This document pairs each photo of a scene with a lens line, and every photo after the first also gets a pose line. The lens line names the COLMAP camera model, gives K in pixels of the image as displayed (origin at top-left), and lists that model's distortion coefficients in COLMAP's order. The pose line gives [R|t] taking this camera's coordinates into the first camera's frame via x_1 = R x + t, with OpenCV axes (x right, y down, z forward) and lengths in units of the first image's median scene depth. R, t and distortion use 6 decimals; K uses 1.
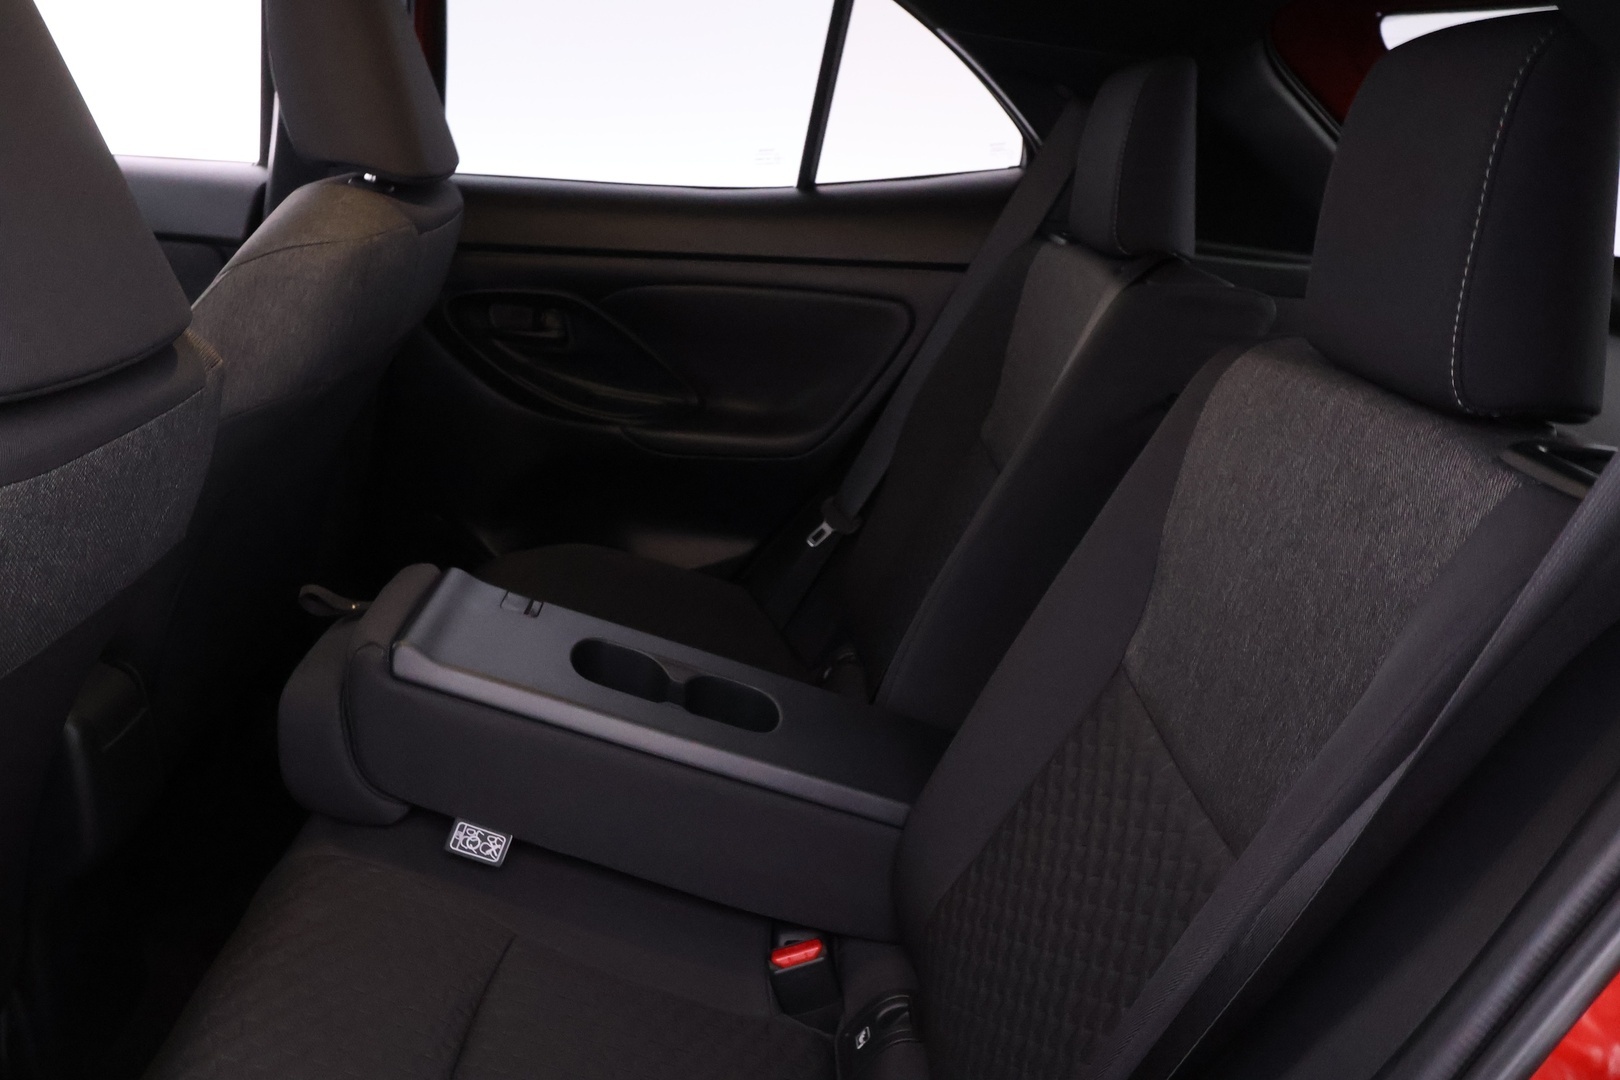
lens RADIAL K [[1280.5, 0, 812.6], [0, 1280.5, 539.9], [0, 0, 1]] dist [0.003925, -0.000011]
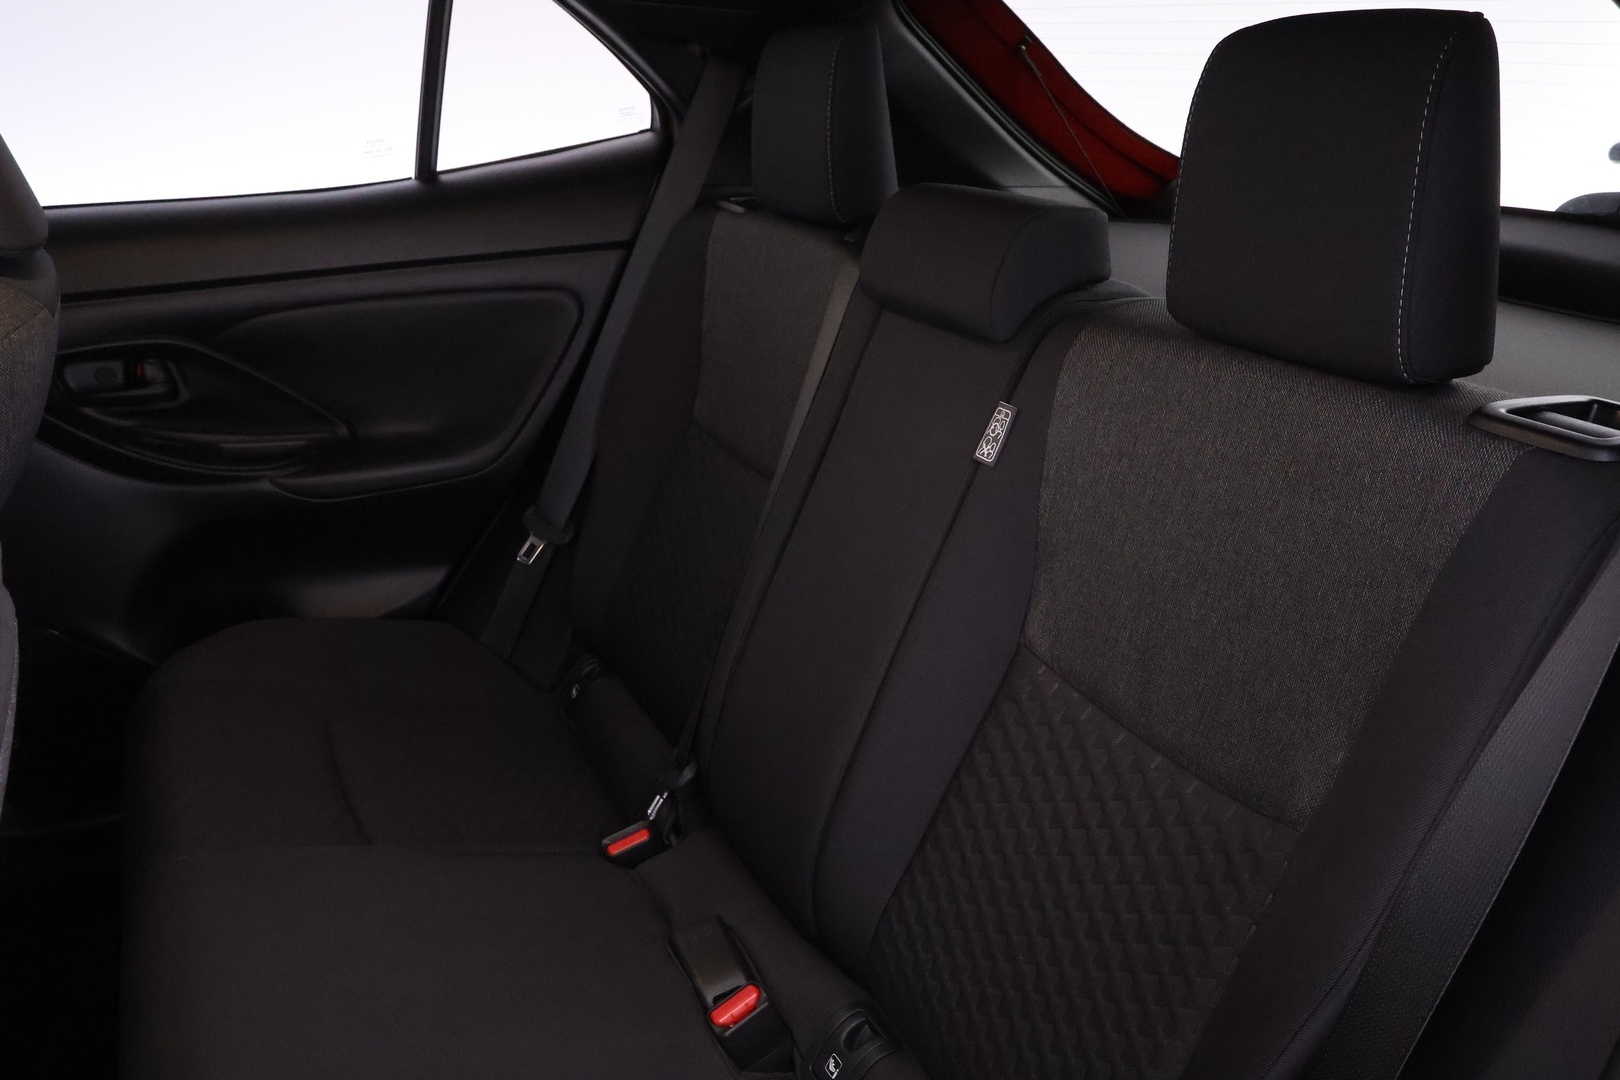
lens RADIAL K [[1280.5, 0, 810.5], [0, 1280.5, 543.0], [0, 0, 1]] dist [0.003925, -0.000011]
pose [[0.902081, -0.224291, 0.368706, -0.152914], [0.197420, 0.974173, 0.109599, -0.071609], [-0.383766, -0.026078, 0.923062, 0.062439]]
